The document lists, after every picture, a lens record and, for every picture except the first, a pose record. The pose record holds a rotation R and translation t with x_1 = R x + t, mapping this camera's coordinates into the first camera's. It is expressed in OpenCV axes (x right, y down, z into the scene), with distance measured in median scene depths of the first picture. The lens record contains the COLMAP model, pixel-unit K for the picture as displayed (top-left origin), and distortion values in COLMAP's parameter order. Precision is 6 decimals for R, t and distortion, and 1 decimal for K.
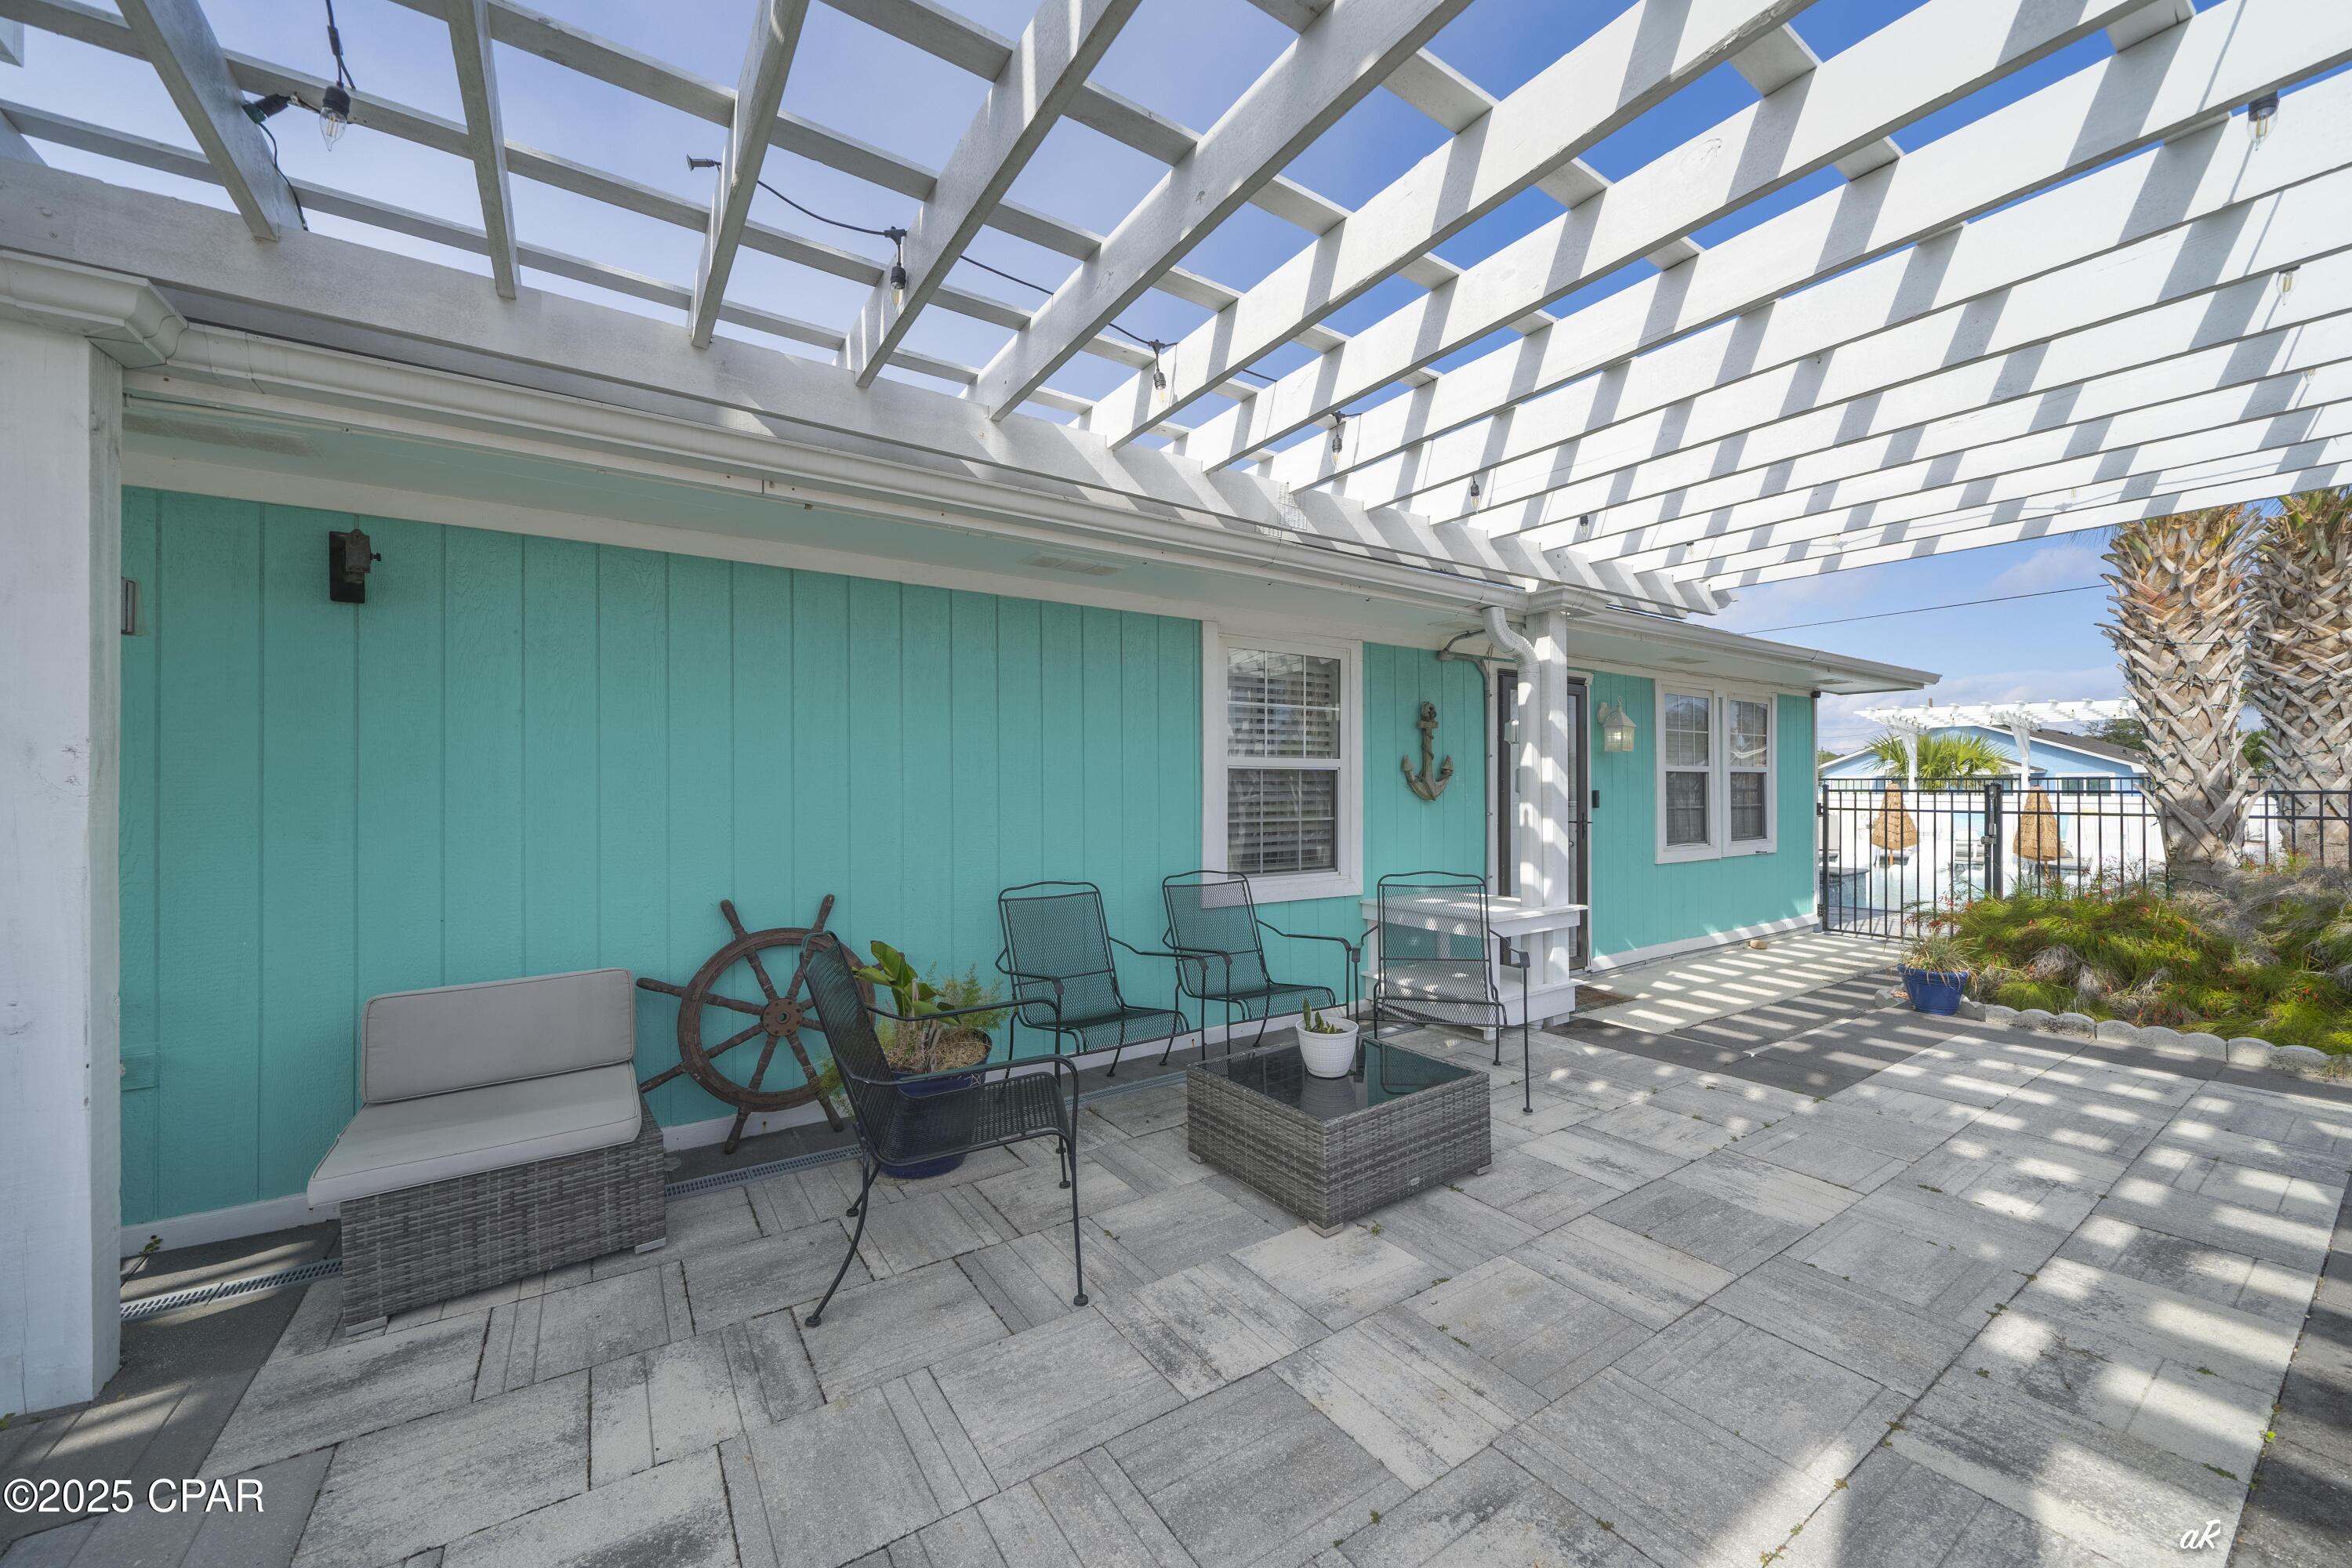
lens RADIAL K [[810.7, 0, 1180.2], [0, 810.7, 784.9], [0, 0, 1]] dist [-0.006487, -0.000136]
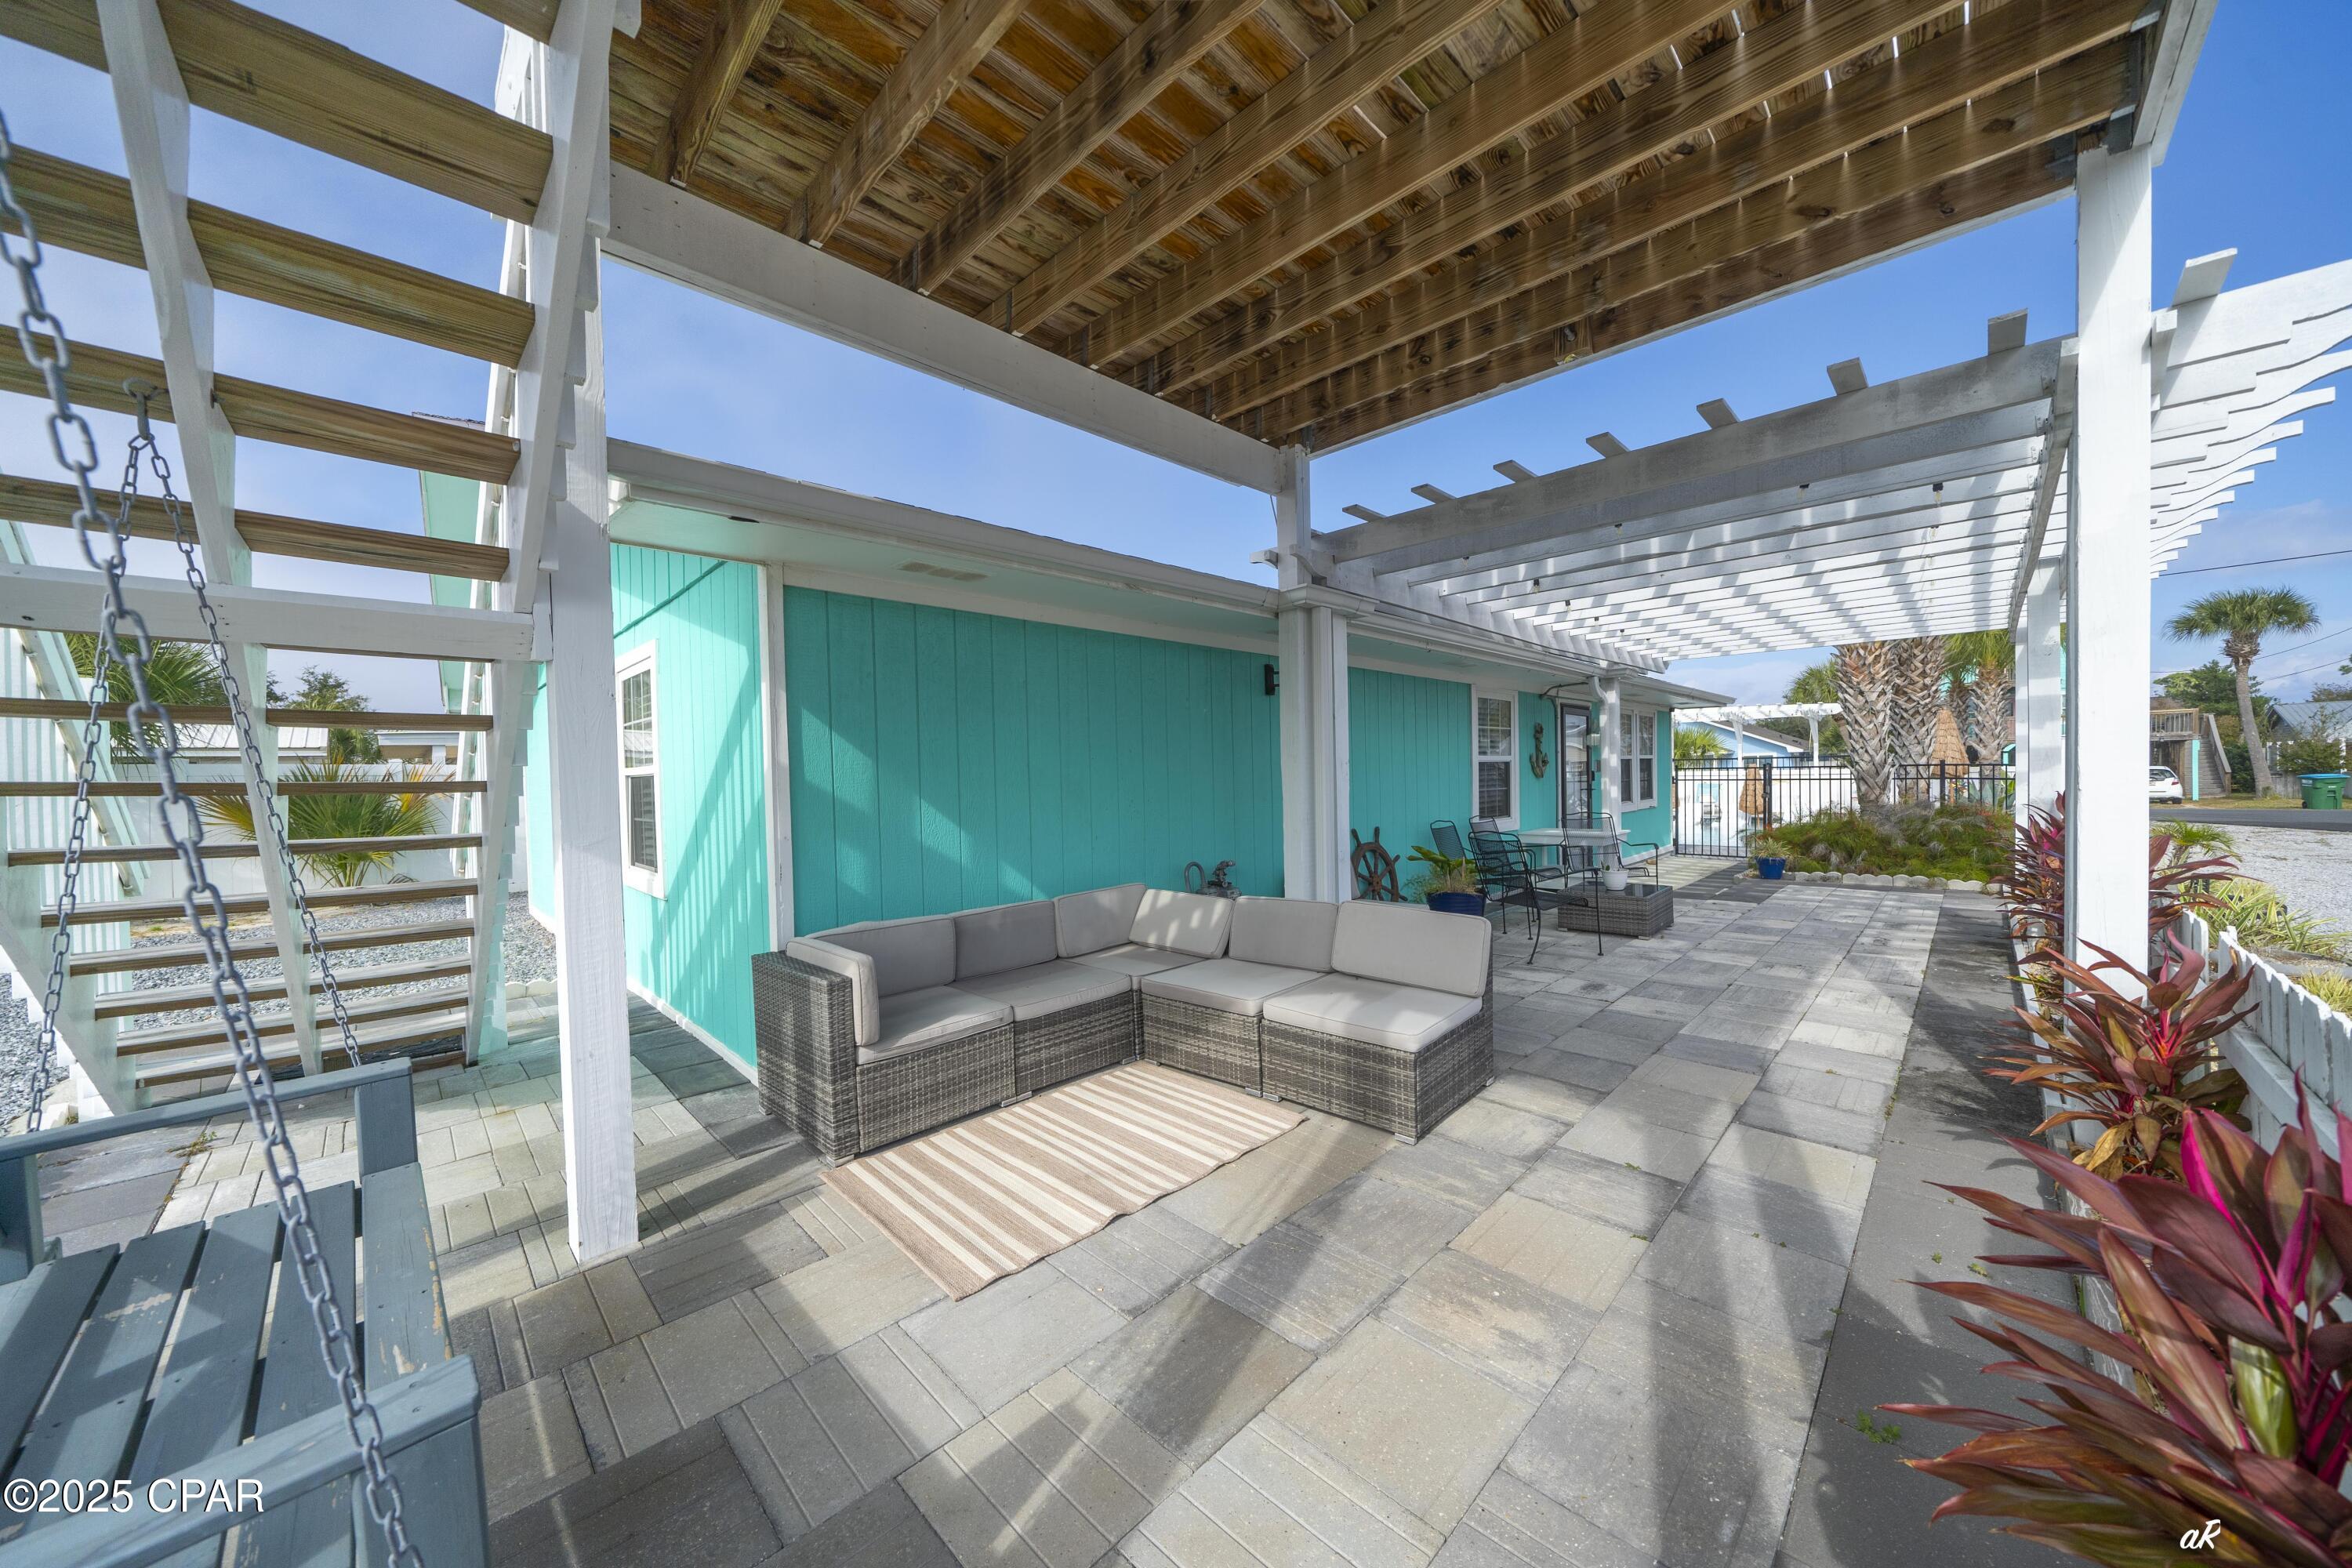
lens RADIAL K [[810.7, 0, 1160.5], [0, 810.7, 792.8], [0, 0, 1]] dist [-0.006487, -0.000136]
pose [[0.974454, -0.026041, 0.223073, -0.922500], [0.021591, 0.999517, 0.022362, -0.006152], [-0.223547, -0.016975, 0.974545, -0.572506]]
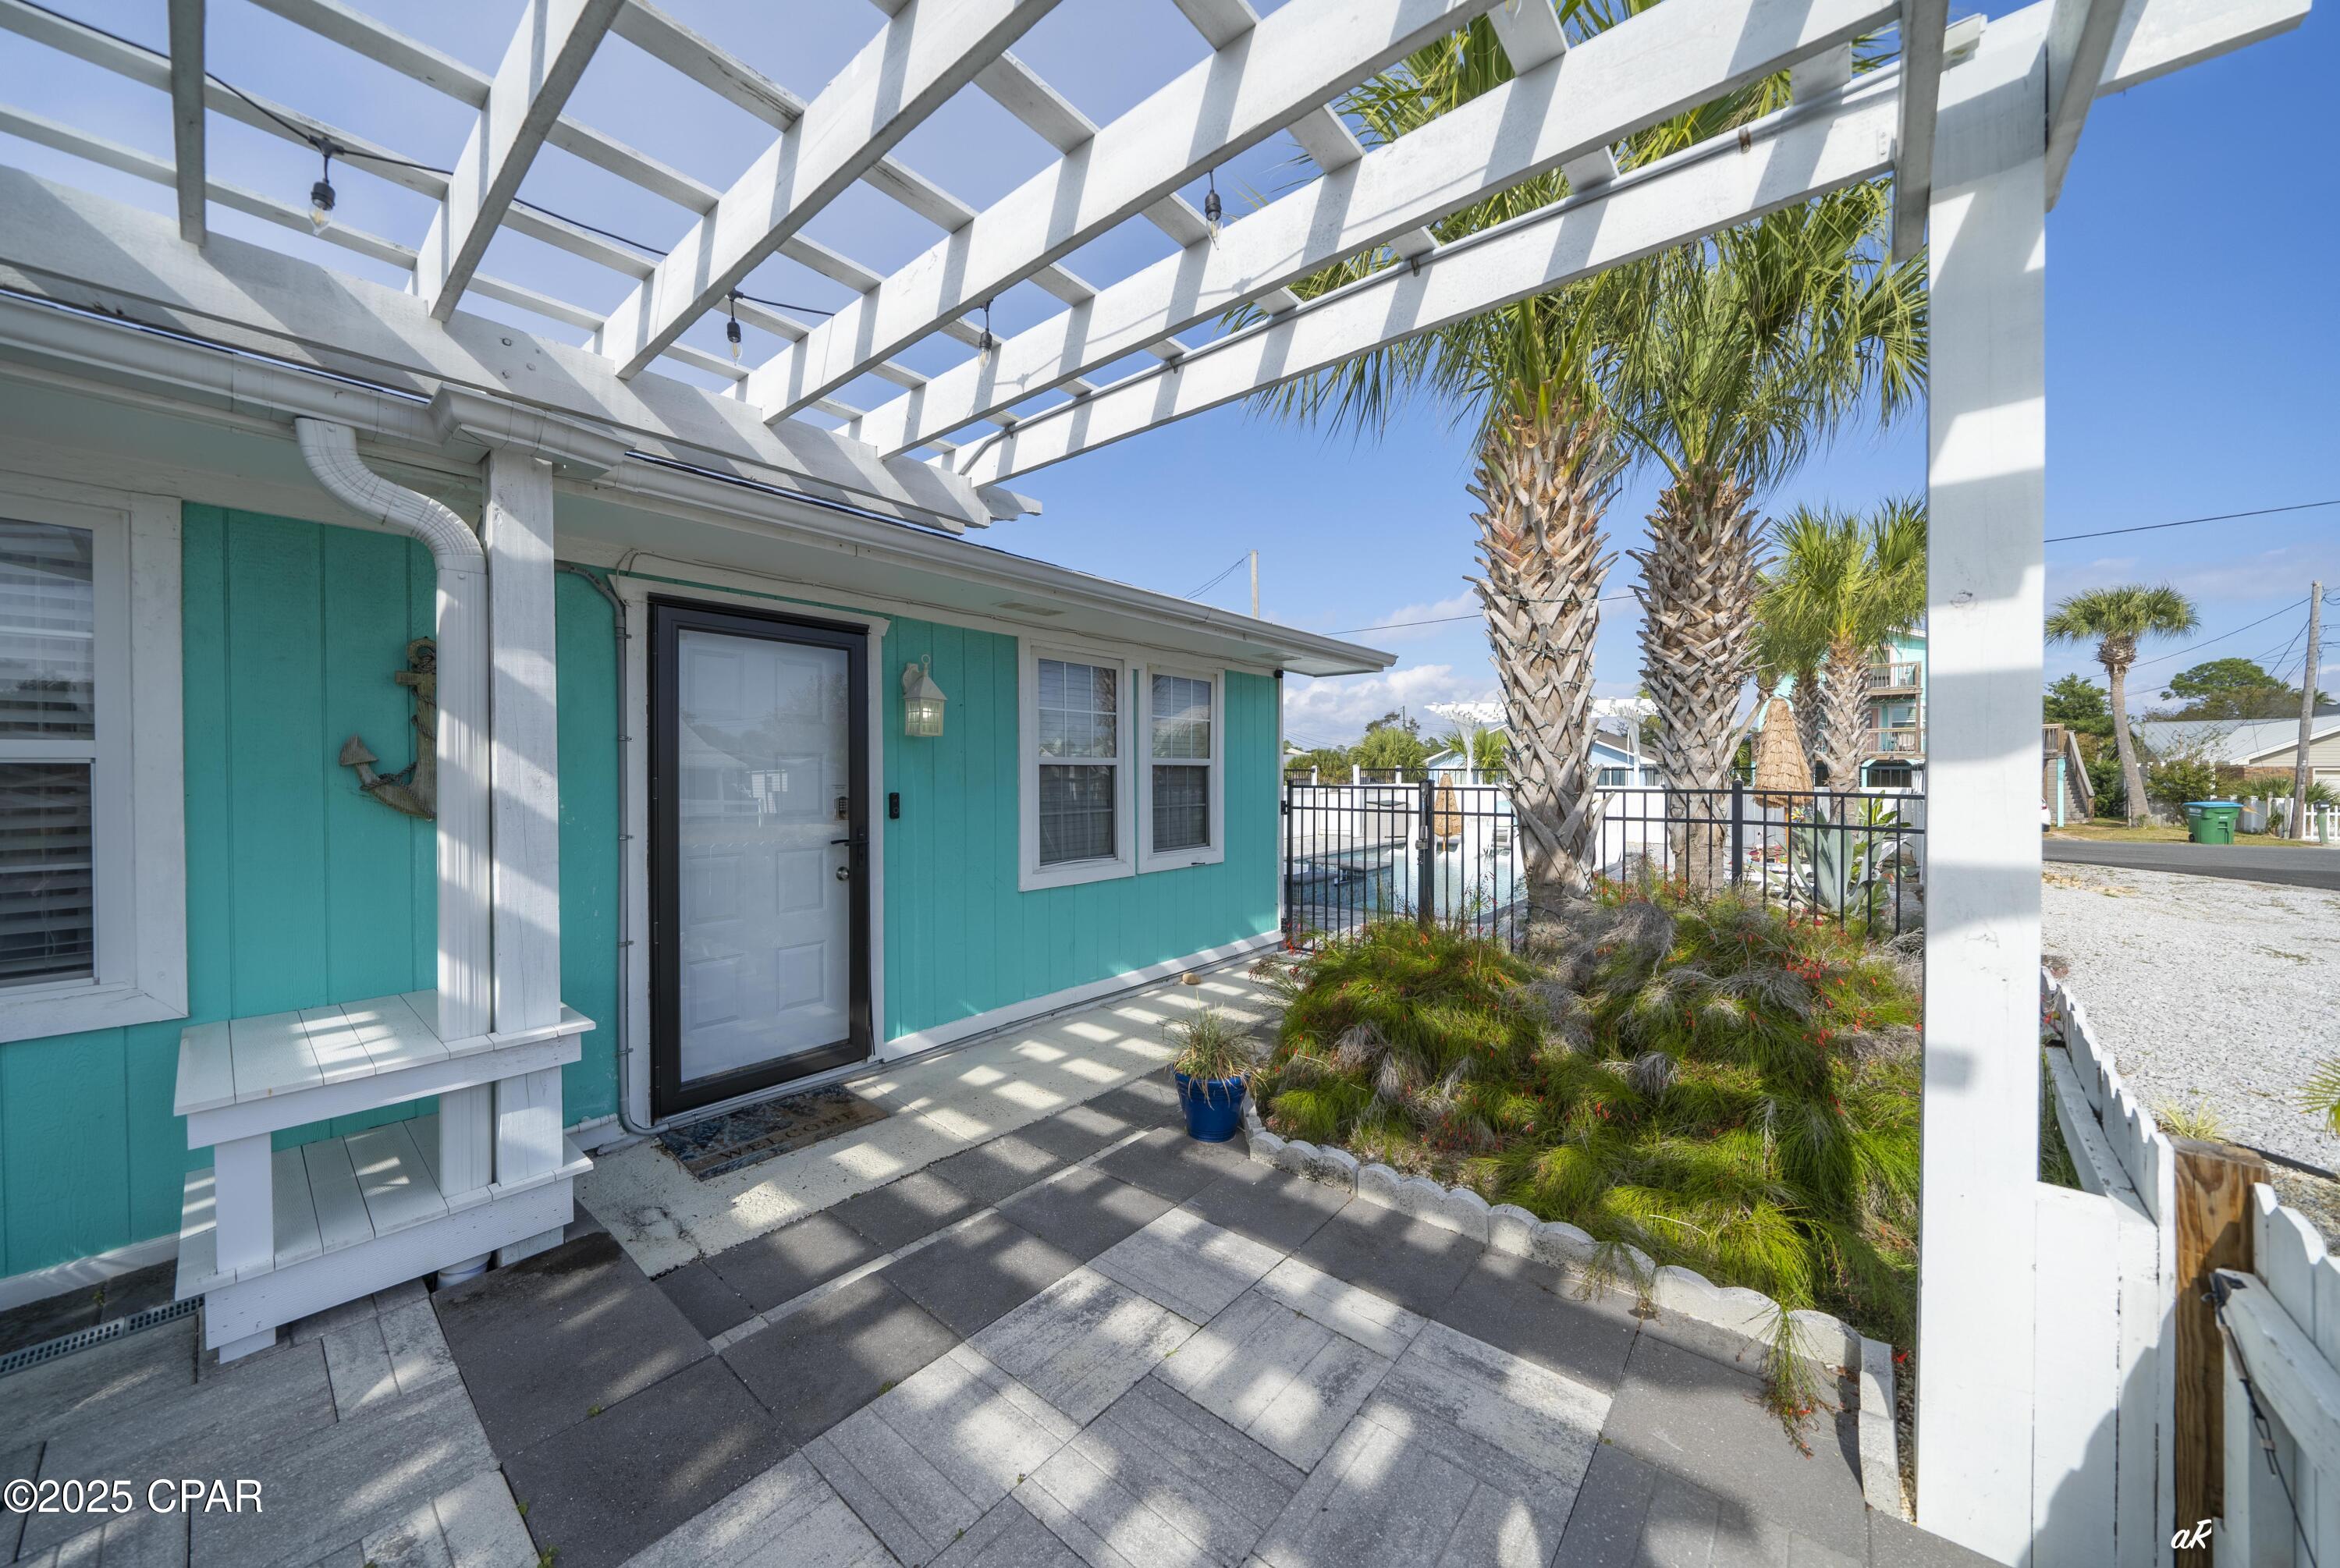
lens RADIAL K [[806.4, 0, 1157.1], [0, 806.4, 785.9], [0, 0, 1]] dist [-0.006487, -0.000136]
pose [[0.951144, -0.005853, 0.308692, 0.662455], [0.000705, 0.999859, 0.016784, -0.013130], [-0.308747, -0.015746, 0.951014, 0.375393]]
